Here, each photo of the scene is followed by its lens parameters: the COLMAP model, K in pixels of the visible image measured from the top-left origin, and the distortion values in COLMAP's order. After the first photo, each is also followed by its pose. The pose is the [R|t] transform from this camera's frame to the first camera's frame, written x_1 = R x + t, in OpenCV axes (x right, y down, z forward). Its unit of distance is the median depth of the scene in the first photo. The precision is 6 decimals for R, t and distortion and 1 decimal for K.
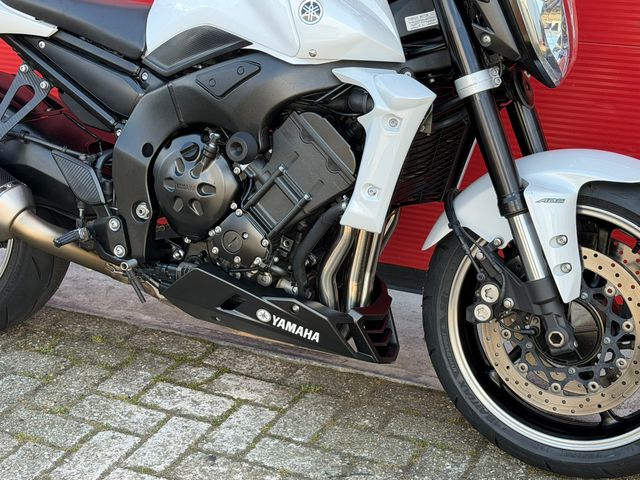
lens RADIAL K [[1187.8, 0, 306.2], [0, 1187.8, 239.5], [0, 0, 1]] dist [0.167511, -0.189929]
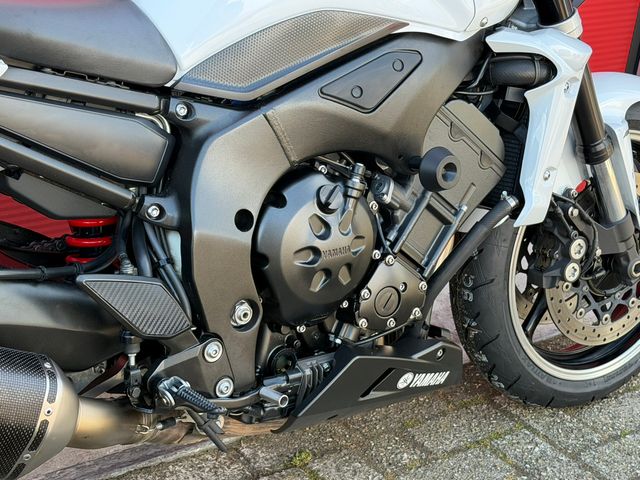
lens RADIAL K [[1178.0, 0, 322.6], [0, 1178.0, 246.0], [0, 0, 1]] dist [0.157299, -0.101799]
pose [[0.475667, -0.319120, 0.819697, -0.652304], [0.232659, 0.944327, 0.232629, -0.204497], [-0.848299, 0.080055, 0.523432, 0.652080]]
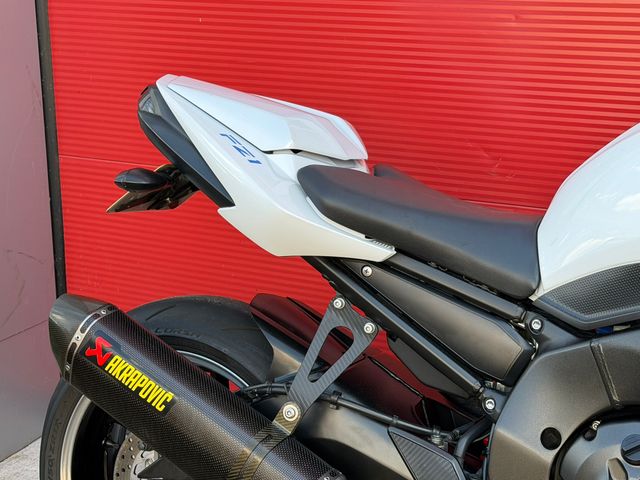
lens RADIAL K [[1178.0, 0, 322.6], [0, 1178.0, 246.0], [0, 0, 1]] dist [0.157299, -0.101799]
pose [[0.999912, 0.013107, -0.001842, -0.267663], [-0.013225, 0.994879, -0.100201, -0.116927], [0.000519, 0.100217, 0.994966, 0.338312]]
